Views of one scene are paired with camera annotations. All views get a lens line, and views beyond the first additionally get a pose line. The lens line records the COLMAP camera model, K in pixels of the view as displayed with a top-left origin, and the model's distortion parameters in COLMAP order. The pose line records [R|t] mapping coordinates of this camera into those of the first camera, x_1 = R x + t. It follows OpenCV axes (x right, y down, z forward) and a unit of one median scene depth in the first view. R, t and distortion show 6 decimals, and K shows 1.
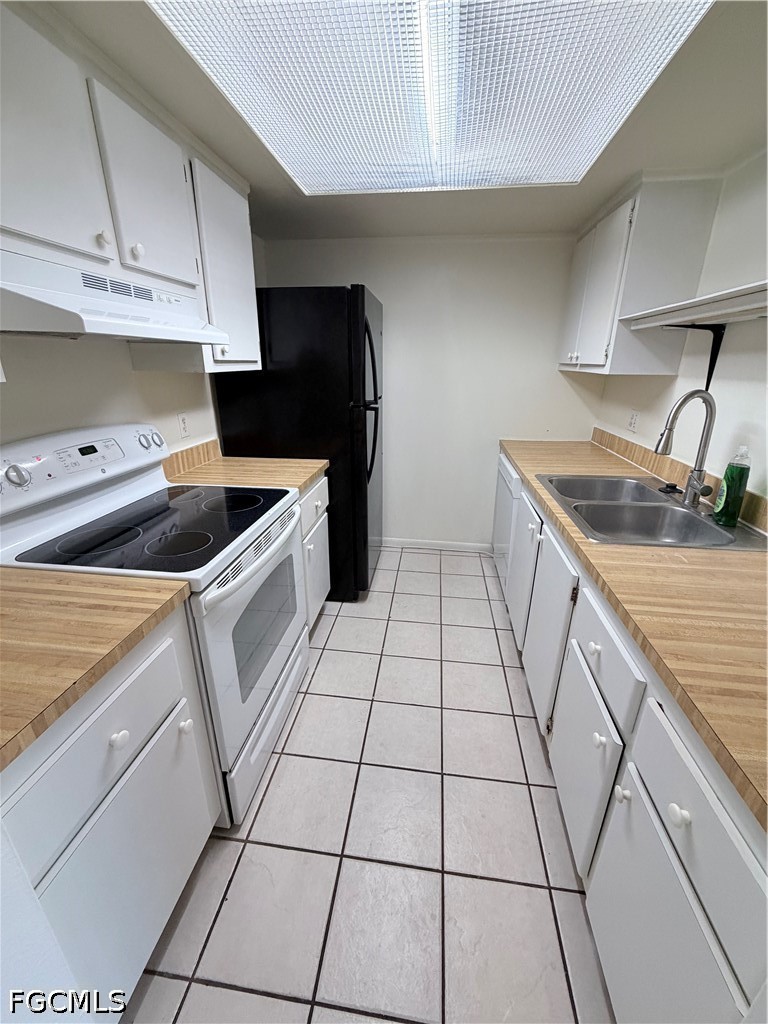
lens RADIAL K [[408.5, 0, 383.5], [0, 408.5, 509.5], [0, 0, 1]] dist [0.001303, 0.000133]
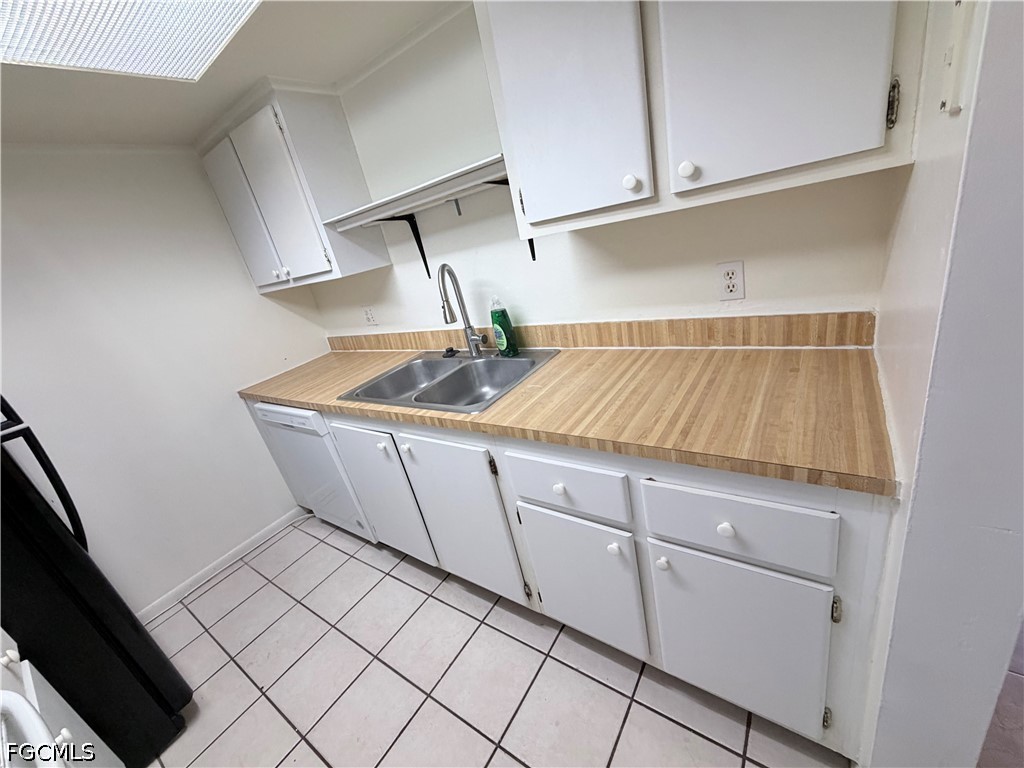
lens RADIAL K [[408.5, 0, 508.1], [0, 408.5, 384.7], [0, 0, 1]] dist [0.001303, 0.000133]
pose [[0.451142, -0.421694, 0.786540, -0.179398], [0.504258, 0.847604, 0.165201, -0.089235], [-0.736339, 0.322090, 0.595032, 0.249892]]
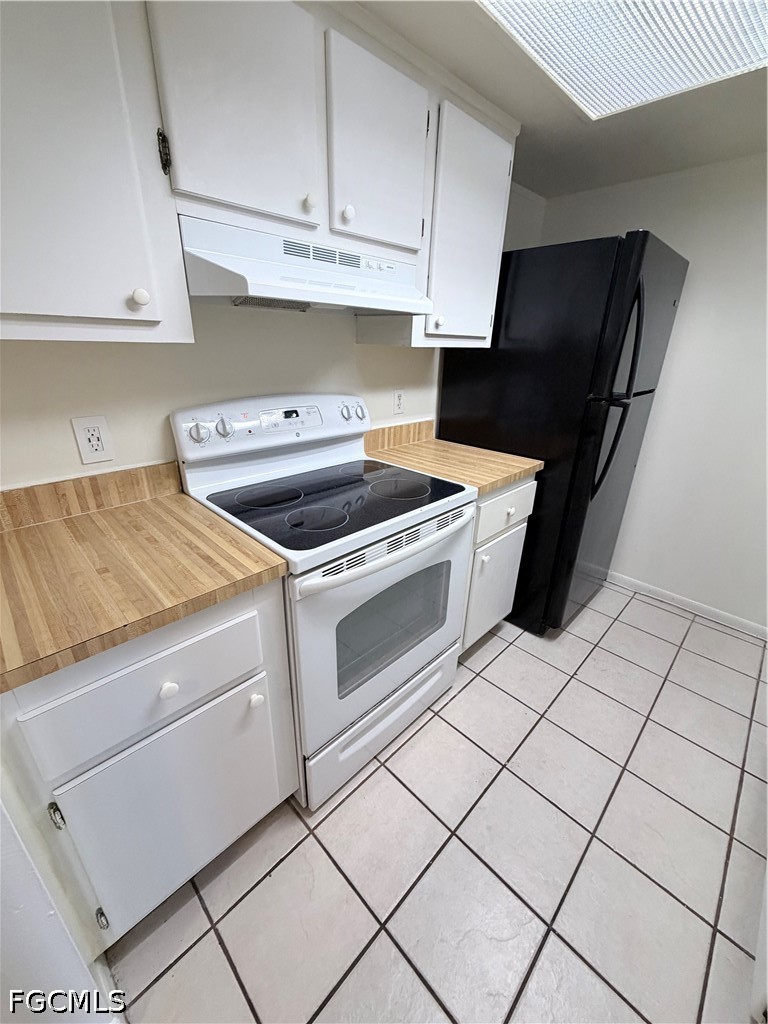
lens RADIAL K [[408.5, 0, 385.1], [0, 408.5, 509.7], [0, 0, 1]] dist [0.001303, 0.000133]
pose [[0.794932, 0.242680, -0.556048, 0.128368], [-0.226070, 0.968994, 0.099714, -0.053788], [0.563006, 0.046440, 0.825147, 0.213893]]
